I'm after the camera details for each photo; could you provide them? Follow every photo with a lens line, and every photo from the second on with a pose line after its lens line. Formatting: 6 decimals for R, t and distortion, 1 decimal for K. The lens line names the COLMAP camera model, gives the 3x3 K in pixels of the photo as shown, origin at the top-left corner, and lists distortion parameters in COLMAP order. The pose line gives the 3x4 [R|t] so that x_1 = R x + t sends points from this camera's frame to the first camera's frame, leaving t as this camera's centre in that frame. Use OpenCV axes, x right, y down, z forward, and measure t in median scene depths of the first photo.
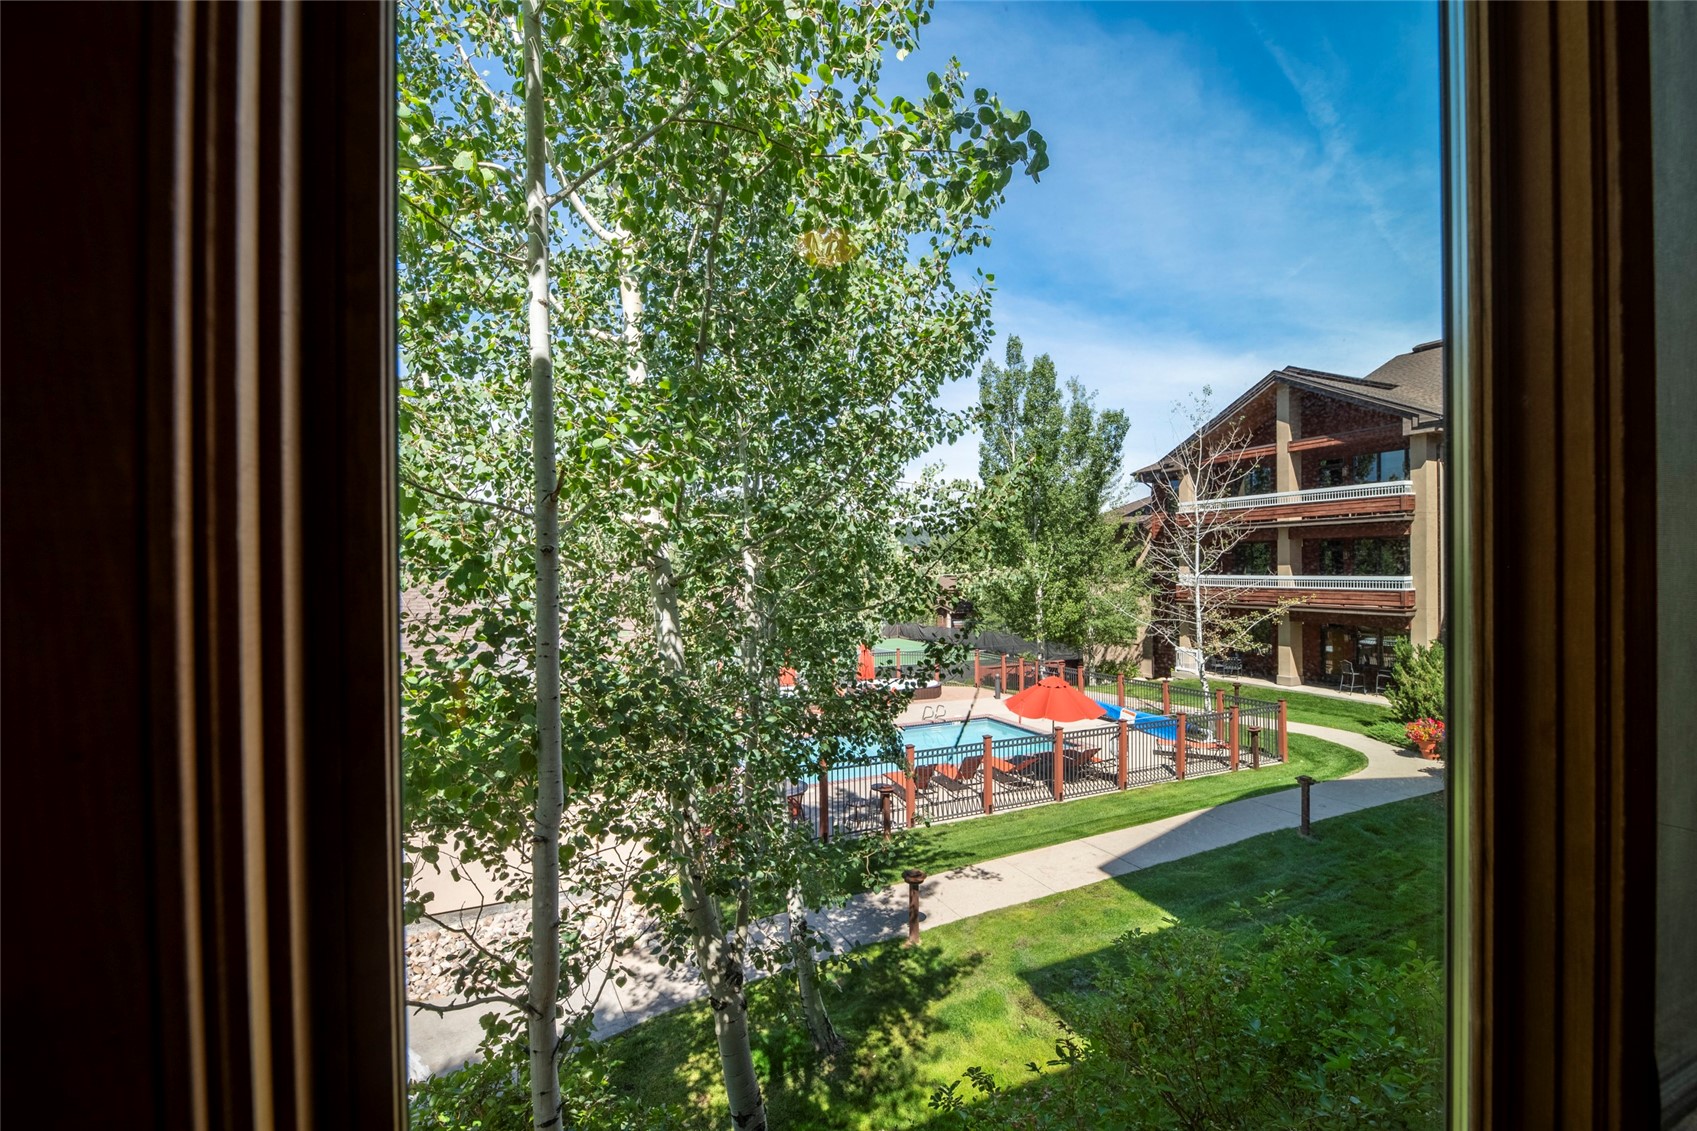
lens RADIAL K [[727.4, 0, 845.1], [0, 727.4, 571.1], [0, 0, 1]] dist [-0.001547, -0.000655]
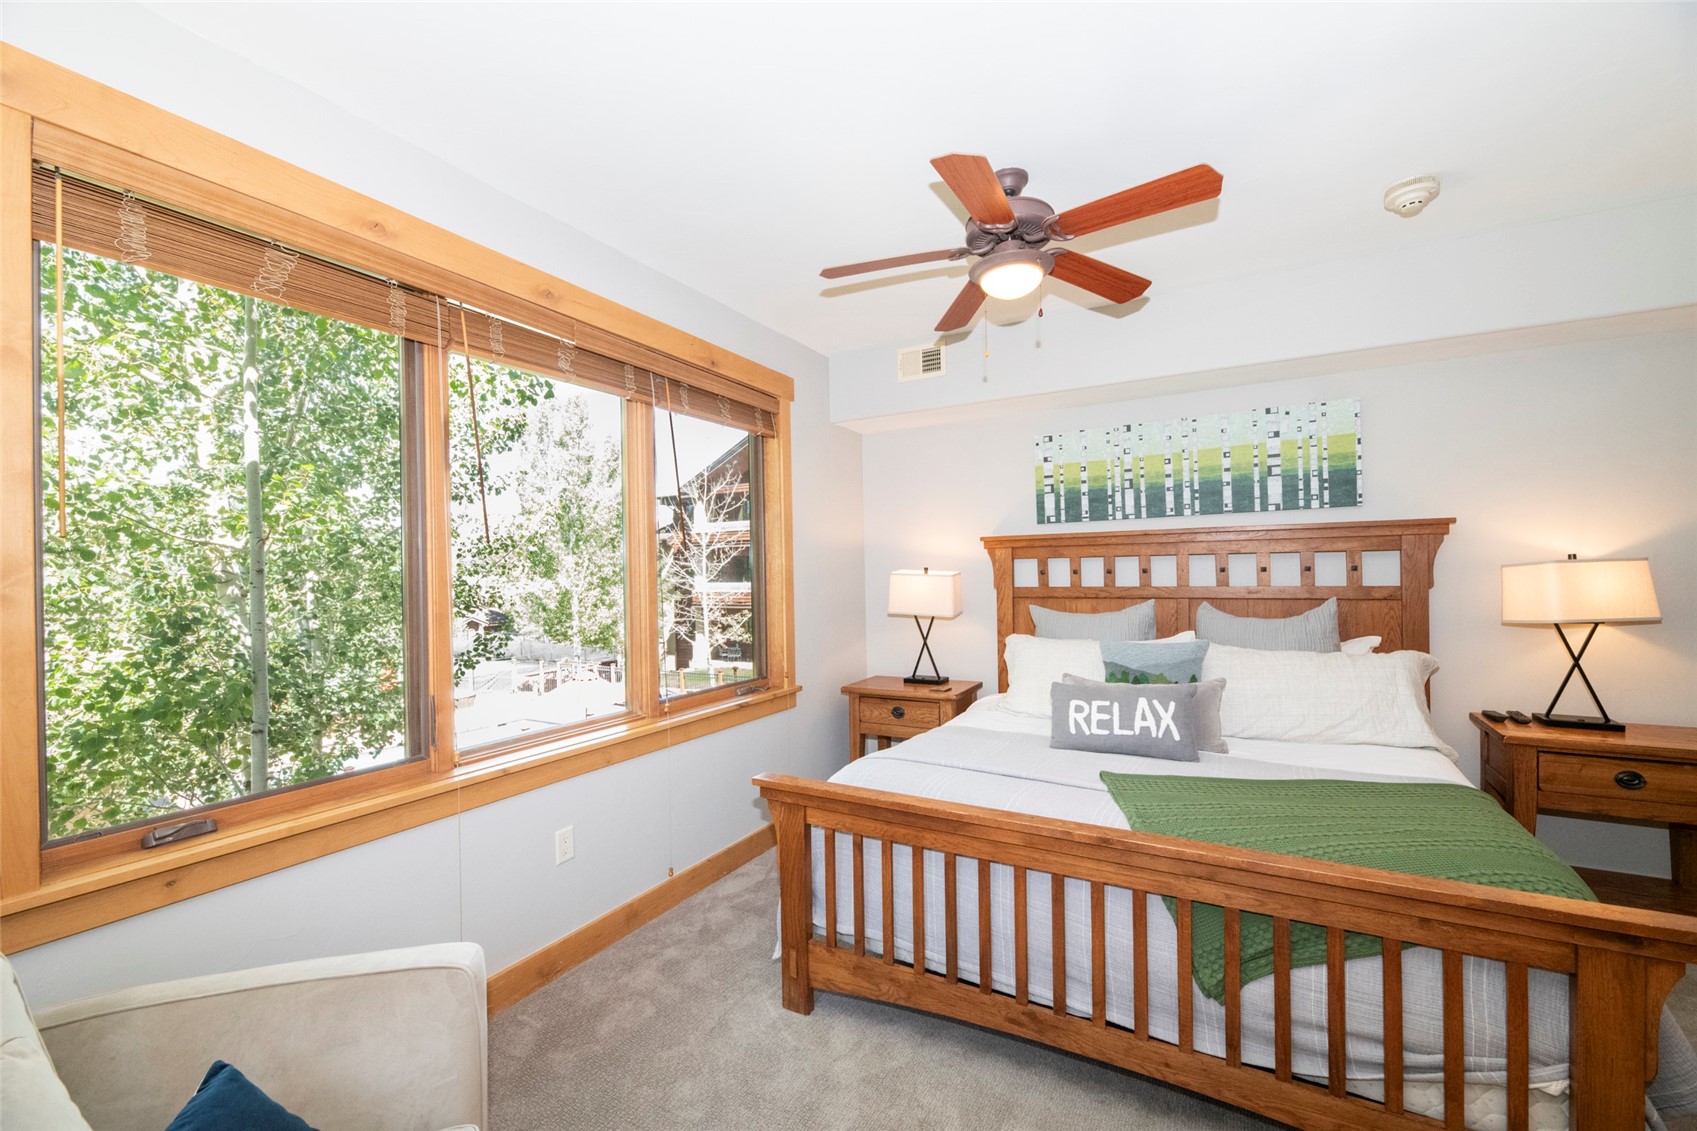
lens RADIAL K [[691.7, 0, 848.5], [0, 691.7, 565.5], [0, 0, 1]] dist [0.000741, -0.000449]
pose [[0.807061, 0.000462, 0.590468, -0.019916], [0.013069, 0.999741, -0.018645, 0.000785], [-0.590323, 0.022764, 0.806846, -0.101907]]
